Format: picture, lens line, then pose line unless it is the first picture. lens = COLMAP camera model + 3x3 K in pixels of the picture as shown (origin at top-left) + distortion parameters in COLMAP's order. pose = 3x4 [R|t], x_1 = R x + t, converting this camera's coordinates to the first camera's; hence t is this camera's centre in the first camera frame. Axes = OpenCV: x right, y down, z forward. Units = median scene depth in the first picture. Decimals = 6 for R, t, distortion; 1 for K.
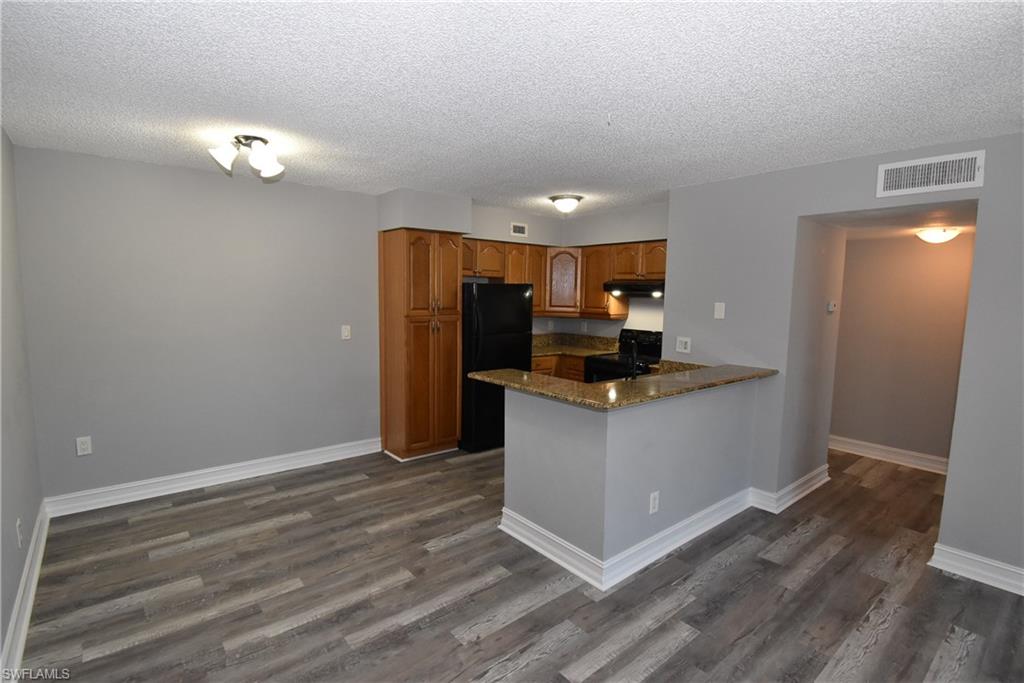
lens RADIAL K [[488.8, 0, 513.5], [0, 488.8, 344.1], [0, 0, 1]] dist [0.013517, -0.023049]
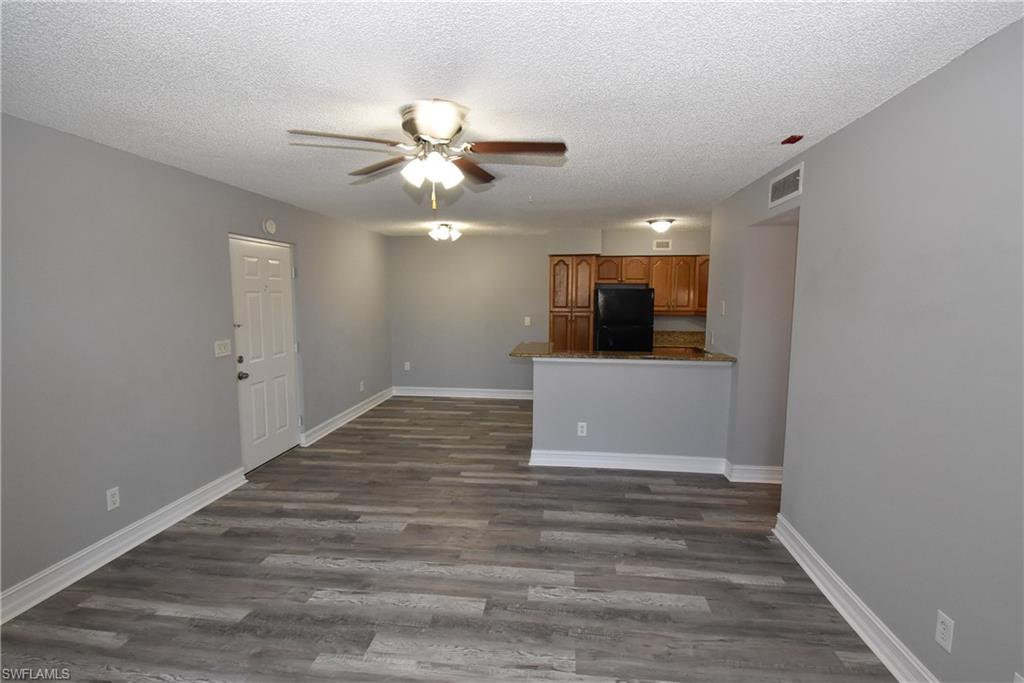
lens RADIAL K [[488.8, 0, 513.5], [0, 488.8, 344.1], [0, 0, 1]] dist [0.013517, -0.023049]
pose [[0.691946, 0.059451, -0.719497, 0.787249], [-0.069423, 0.997464, 0.015655, 0.029429], [0.718604, 0.039117, 0.694319, -0.153837]]
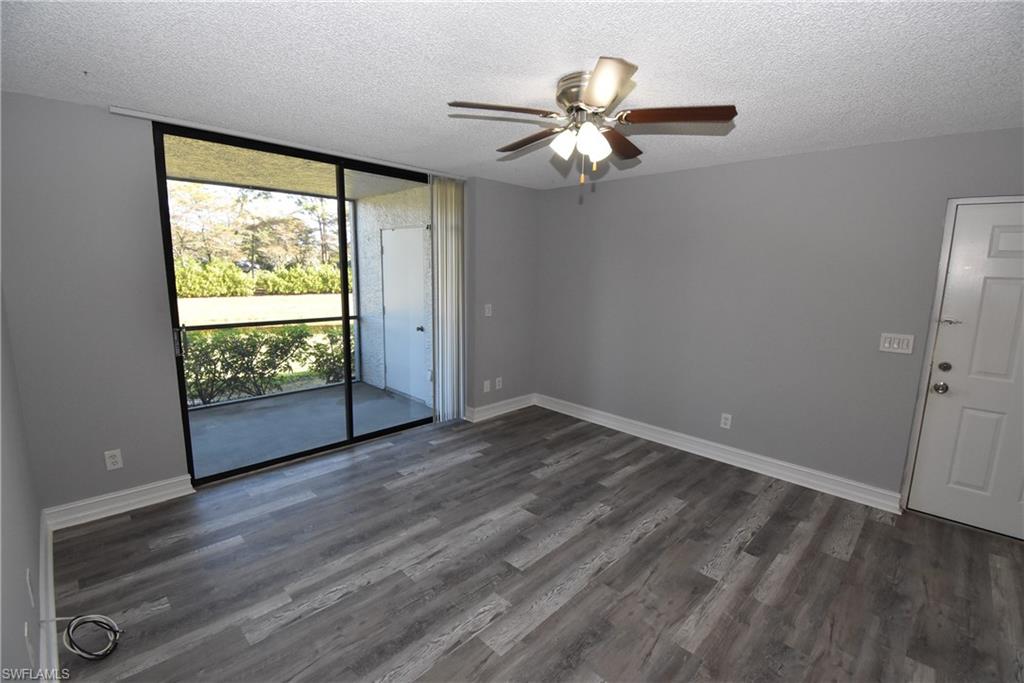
lens RADIAL K [[450.3, 0, 513.0], [0, 450.3, 344.2], [0, 0, 1]] dist [0.020930, -0.026134]
pose [[-0.994335, -0.019580, -0.104472, 0.451230], [-0.046832, 0.963042, 0.265249, -0.063805], [0.095418, 0.268639, -0.958503, 0.658163]]
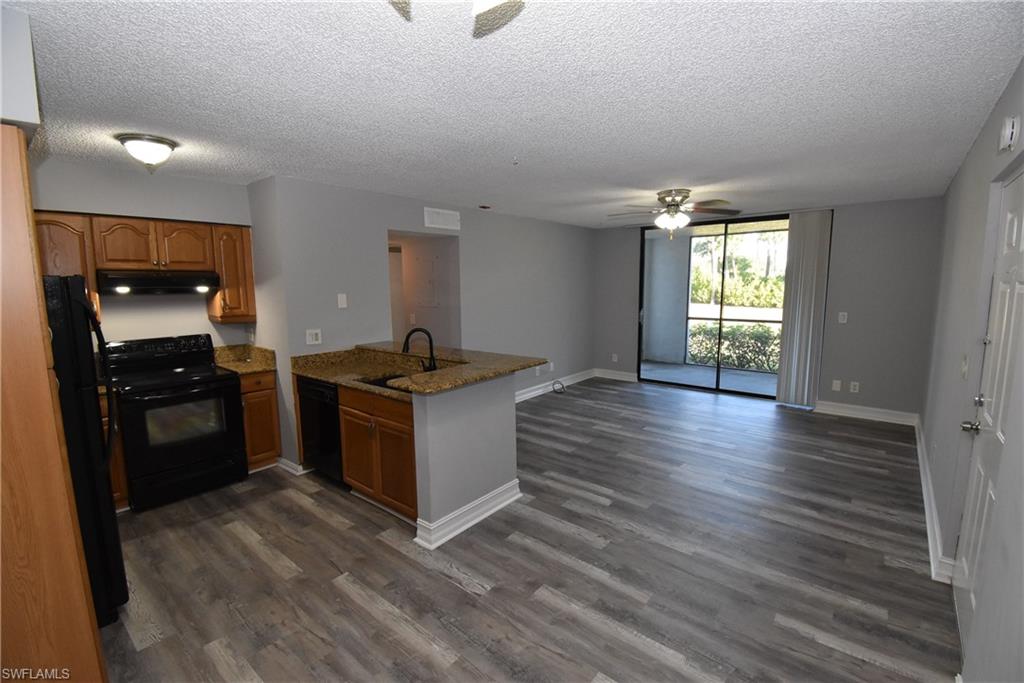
lens RADIAL K [[450.3, 0, 513.0], [0, 450.3, 344.2], [0, 0, 1]] dist [0.020930, -0.026134]
pose [[-0.184288, -0.148413, 0.971603, -0.587404], [0.110651, 0.979117, 0.170549, -0.088923], [-0.976624, 0.138938, -0.164017, 0.677027]]
